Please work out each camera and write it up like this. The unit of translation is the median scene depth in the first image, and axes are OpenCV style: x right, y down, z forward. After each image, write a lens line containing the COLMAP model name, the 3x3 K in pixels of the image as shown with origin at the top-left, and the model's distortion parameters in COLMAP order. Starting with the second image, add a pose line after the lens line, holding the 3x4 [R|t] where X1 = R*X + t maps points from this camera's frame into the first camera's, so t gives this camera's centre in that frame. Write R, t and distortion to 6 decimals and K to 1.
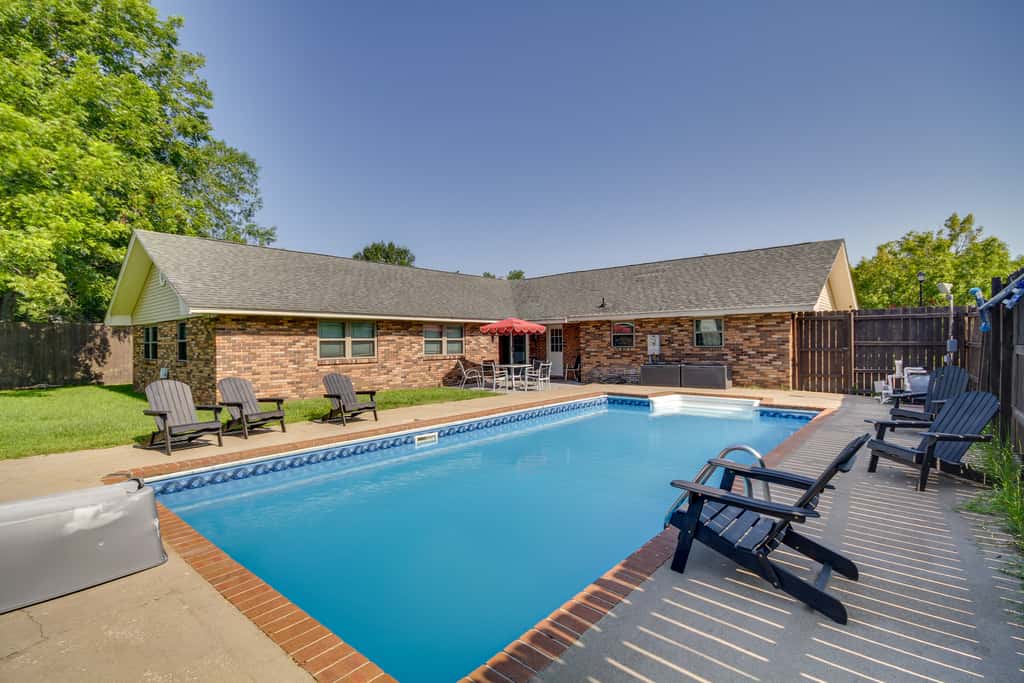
lens RADIAL K [[473.2, 0, 515.6], [0, 473.2, 341.9], [0, 0, 1]] dist [-0.013456, -0.003876]
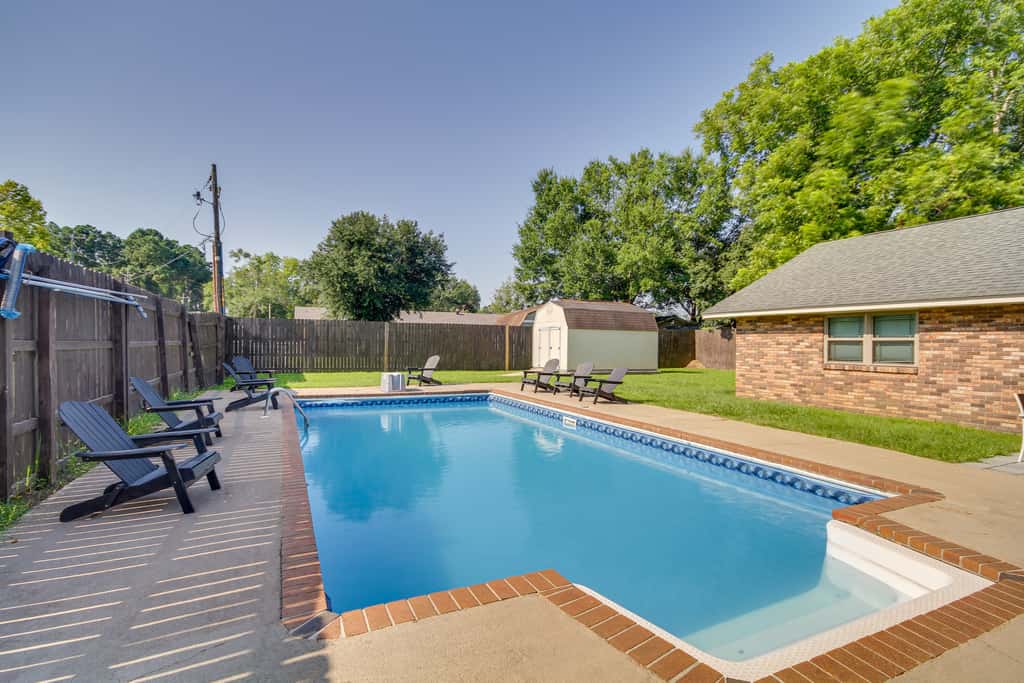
lens RADIAL K [[473.2, 0, 517.4], [0, 473.2, 345.4], [0, 0, 1]] dist [-0.013456, -0.003876]
pose [[-0.419501, 0.009193, -0.907708, 0.515464], [-0.007885, 0.999874, 0.013770, -0.000740], [0.907721, 0.012934, -0.419375, 0.759071]]
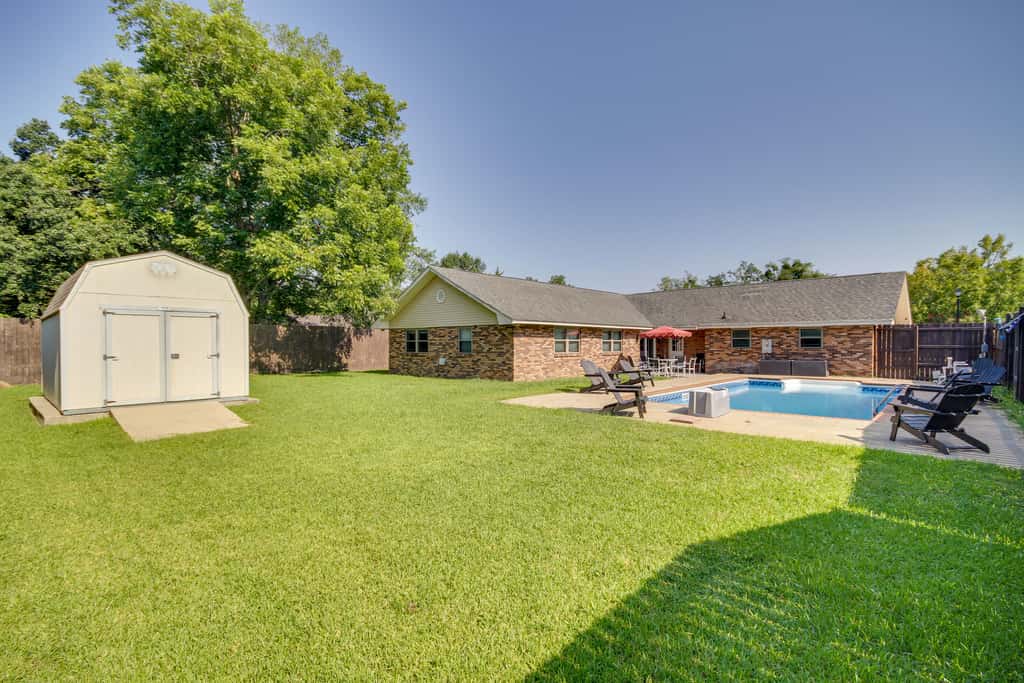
lens RADIAL K [[473.2, 0, 515.5], [0, 473.2, 346.7], [0, 0, 1]] dist [-0.013456, -0.003876]
pose [[0.999361, 0.009935, -0.034341, -0.436940], [-0.009667, 0.999922, 0.007945, 0.004013], [0.034417, -0.007608, 0.999379, -0.458742]]
